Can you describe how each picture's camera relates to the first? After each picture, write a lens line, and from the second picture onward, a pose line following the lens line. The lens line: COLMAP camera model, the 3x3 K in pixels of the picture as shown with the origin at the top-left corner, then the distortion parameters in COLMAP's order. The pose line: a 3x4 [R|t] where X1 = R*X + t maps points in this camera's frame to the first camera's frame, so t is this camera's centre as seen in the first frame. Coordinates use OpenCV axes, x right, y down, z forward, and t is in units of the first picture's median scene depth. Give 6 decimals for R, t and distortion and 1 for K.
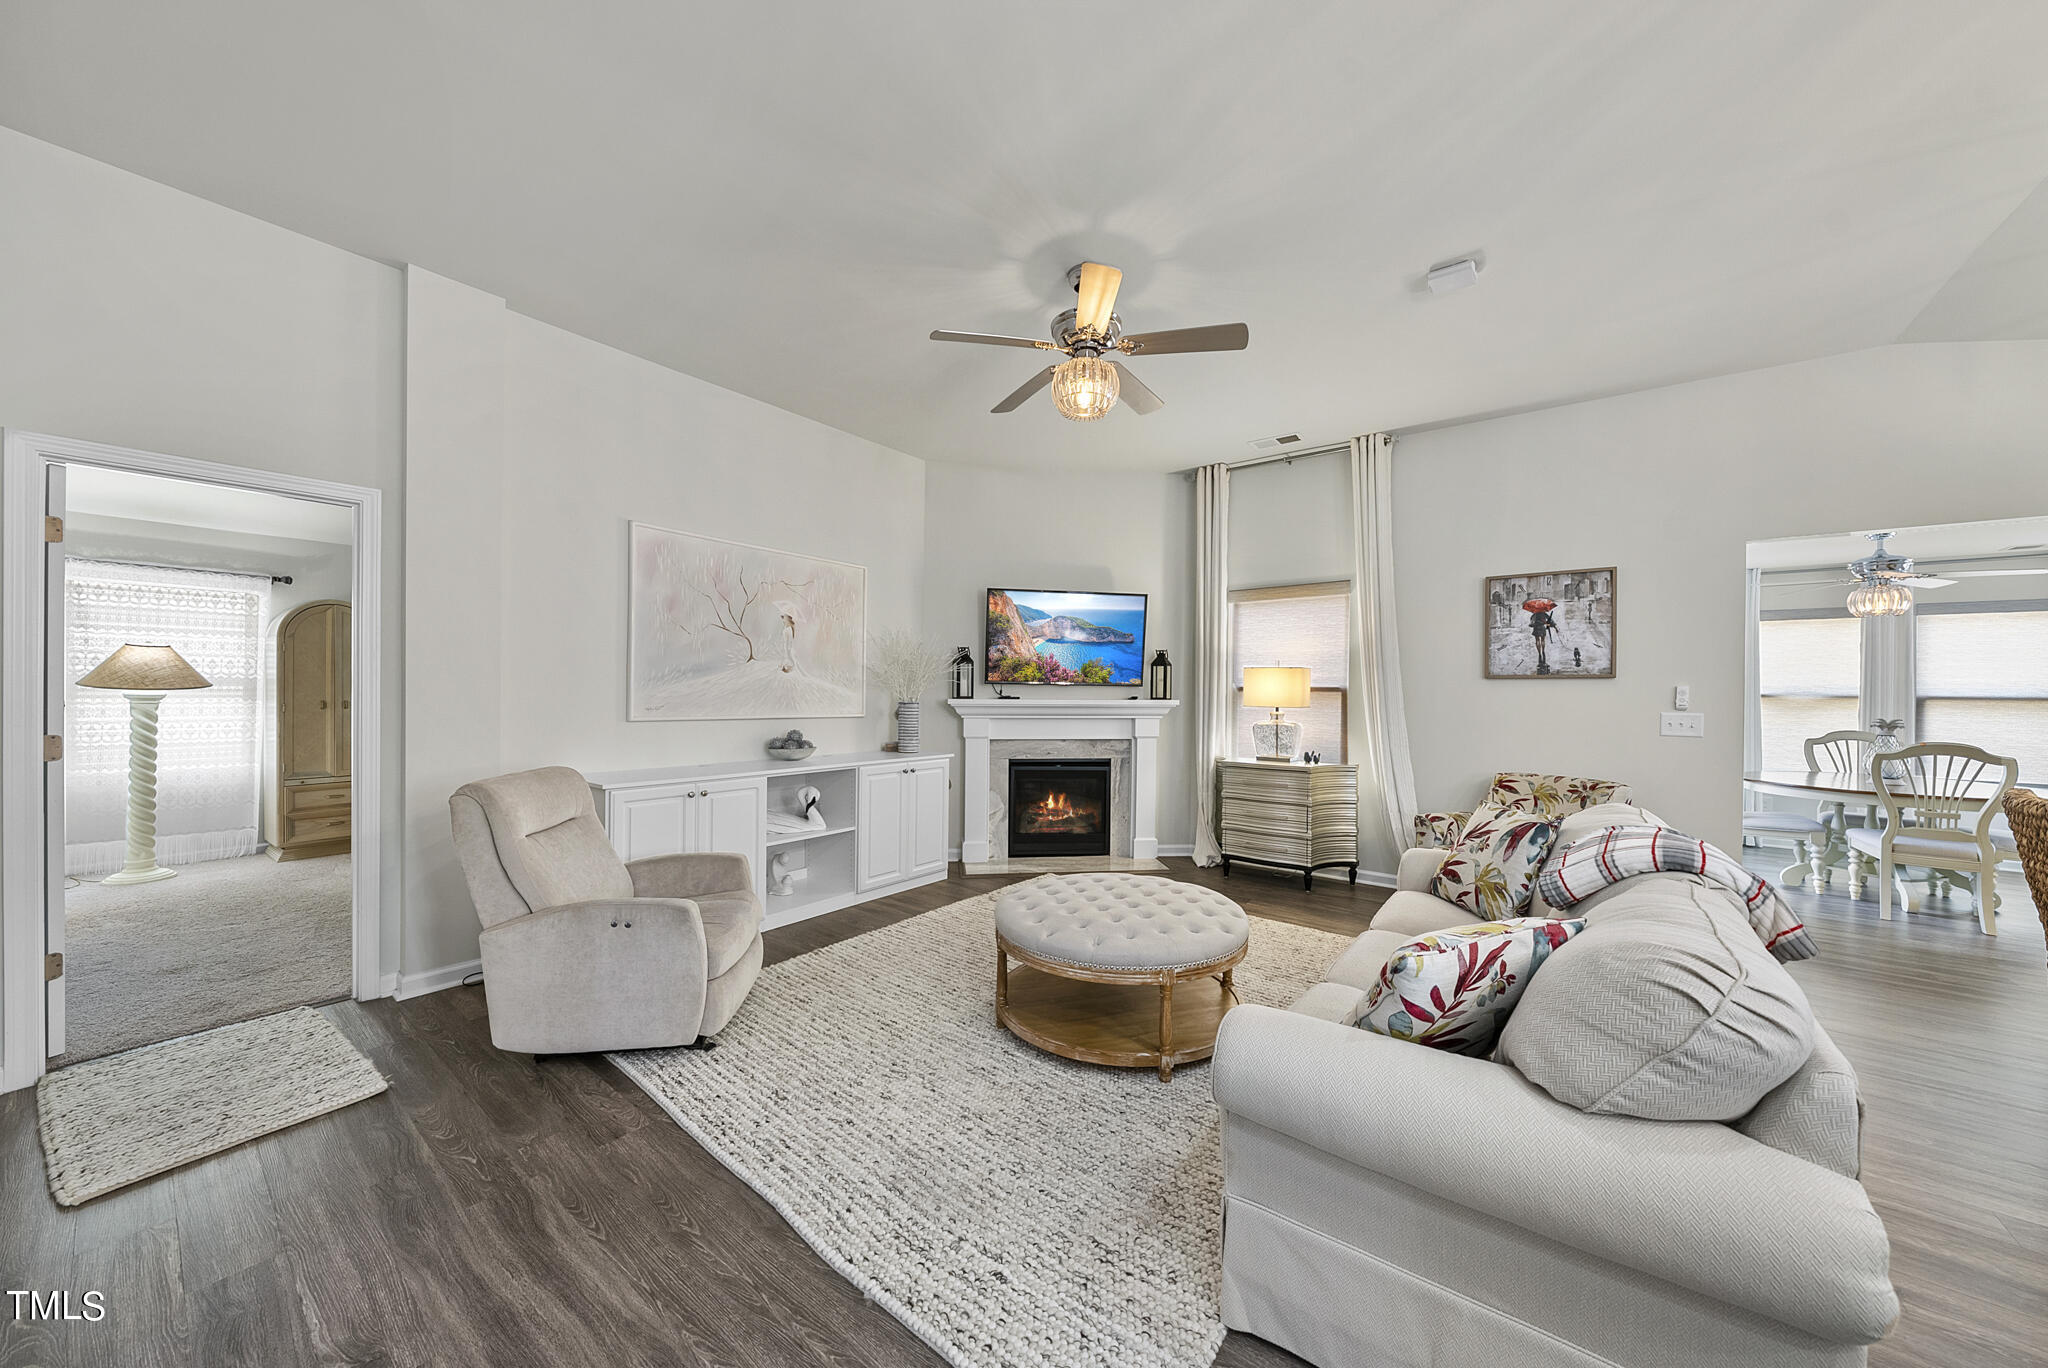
lens RADIAL K [[709.6, 0, 1022.6], [0, 709.6, 692.7], [0, 0, 1]] dist [-0.001080, 0.000227]
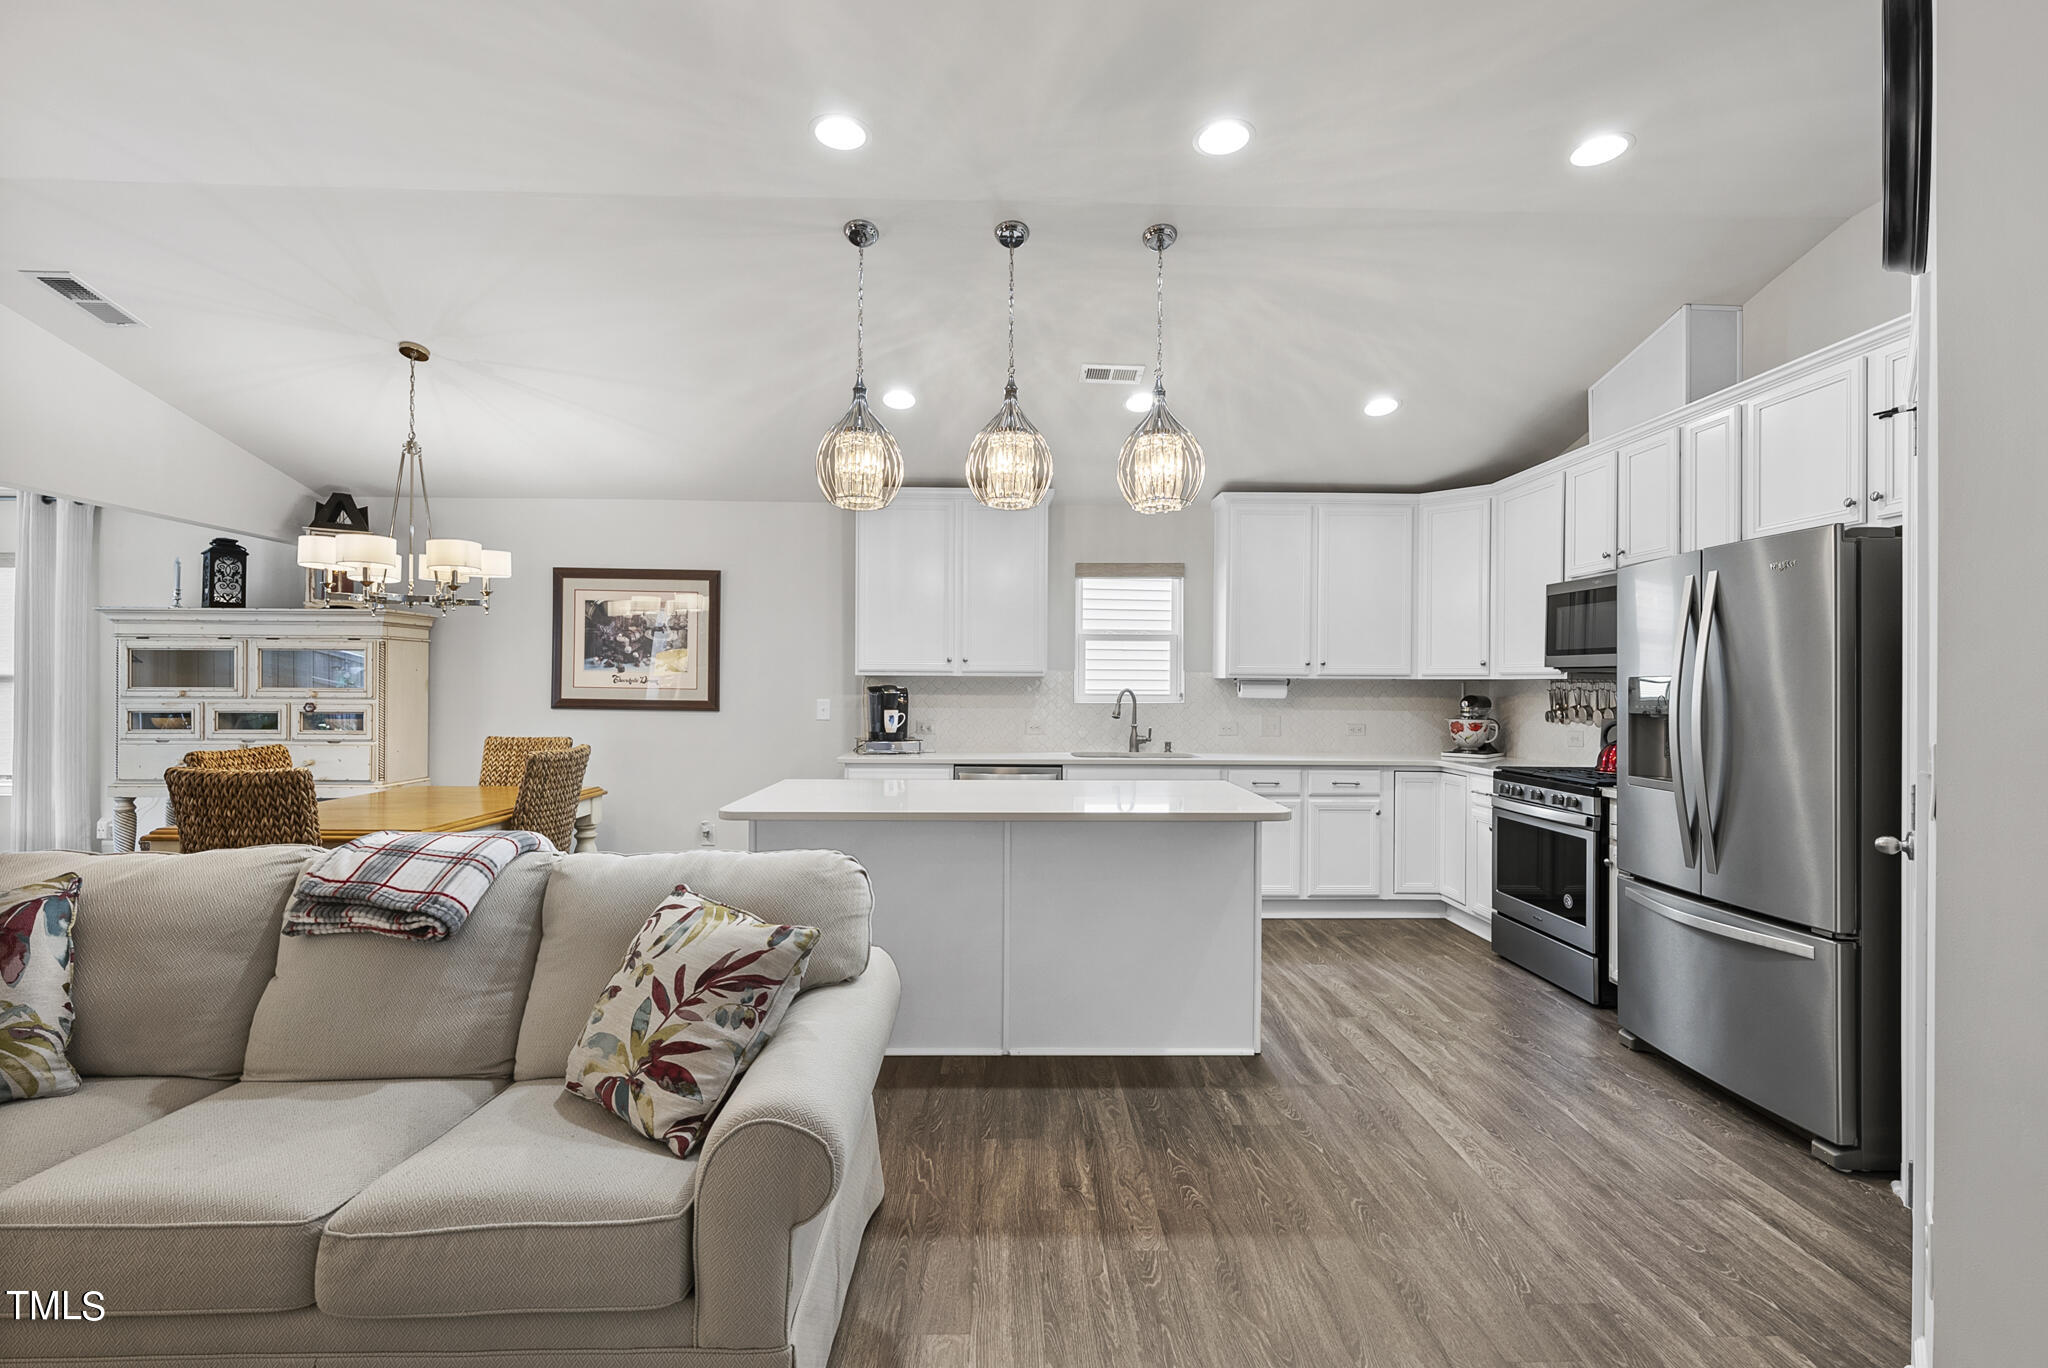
lens RADIAL K [[895.8, 0, 1023.9], [0, 895.8, 685.2], [0, 0, 1]] dist [0.004701, -0.000899]
pose [[-0.631343, -0.014086, 0.775376, -0.212267], [-0.009480, 0.999901, 0.010445, -0.004620], [-0.775446, -0.000756, -0.631414, 0.492996]]
